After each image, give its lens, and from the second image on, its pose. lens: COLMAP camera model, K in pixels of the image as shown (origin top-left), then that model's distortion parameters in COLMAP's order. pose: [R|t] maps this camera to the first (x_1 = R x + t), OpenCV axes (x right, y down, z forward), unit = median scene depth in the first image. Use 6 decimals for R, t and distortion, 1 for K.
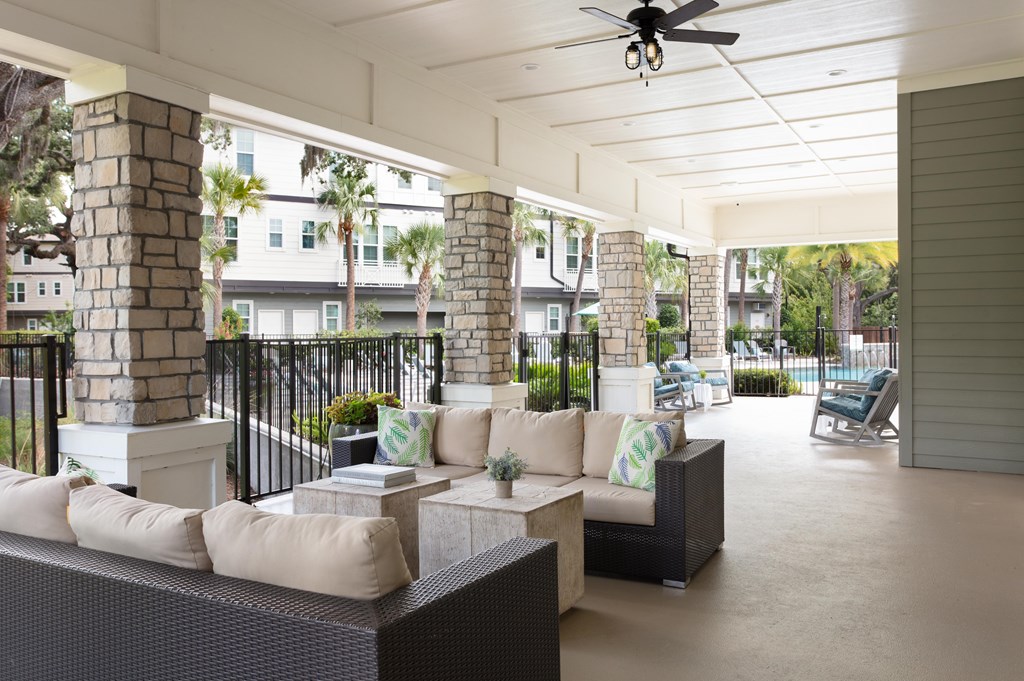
lens RADIAL K [[817.3, 0, 511.2], [0, 817.3, 337.4], [0, 0, 1]] dist [0.012914, 0.008922]
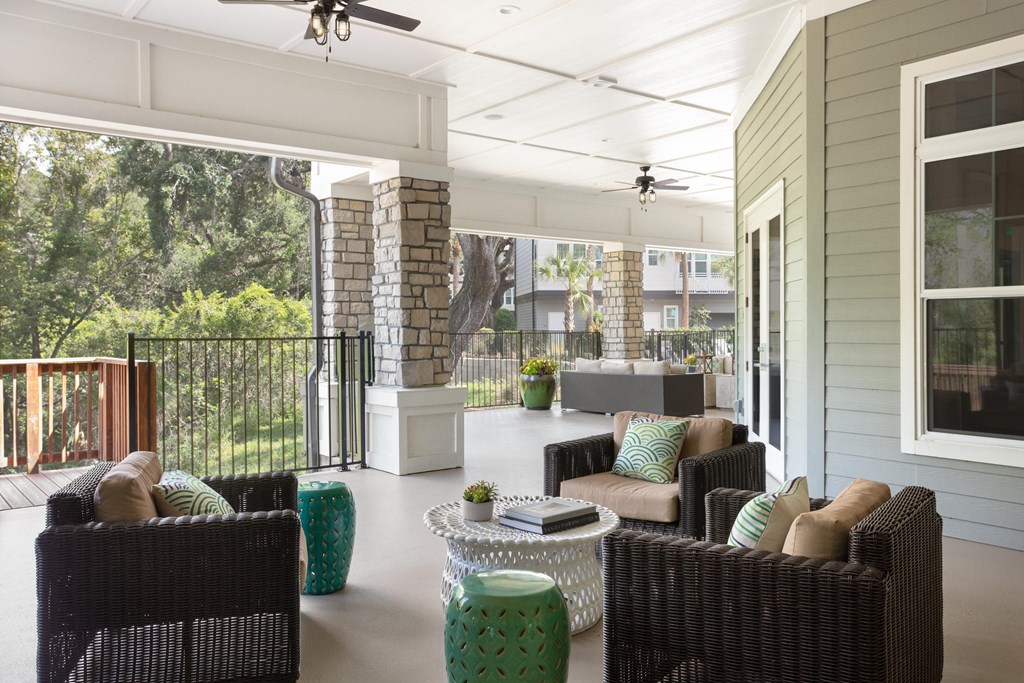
lens RADIAL K [[817.3, 0, 514.9], [0, 817.3, 337.4], [0, 0, 1]] dist [0.012914, 0.008922]
pose [[0.923721, -0.000660, -0.383066, 0.317145], [0.001801, 0.999995, 0.002620, 0.017878], [0.383062, -0.003110, 0.923717, -1.891686]]
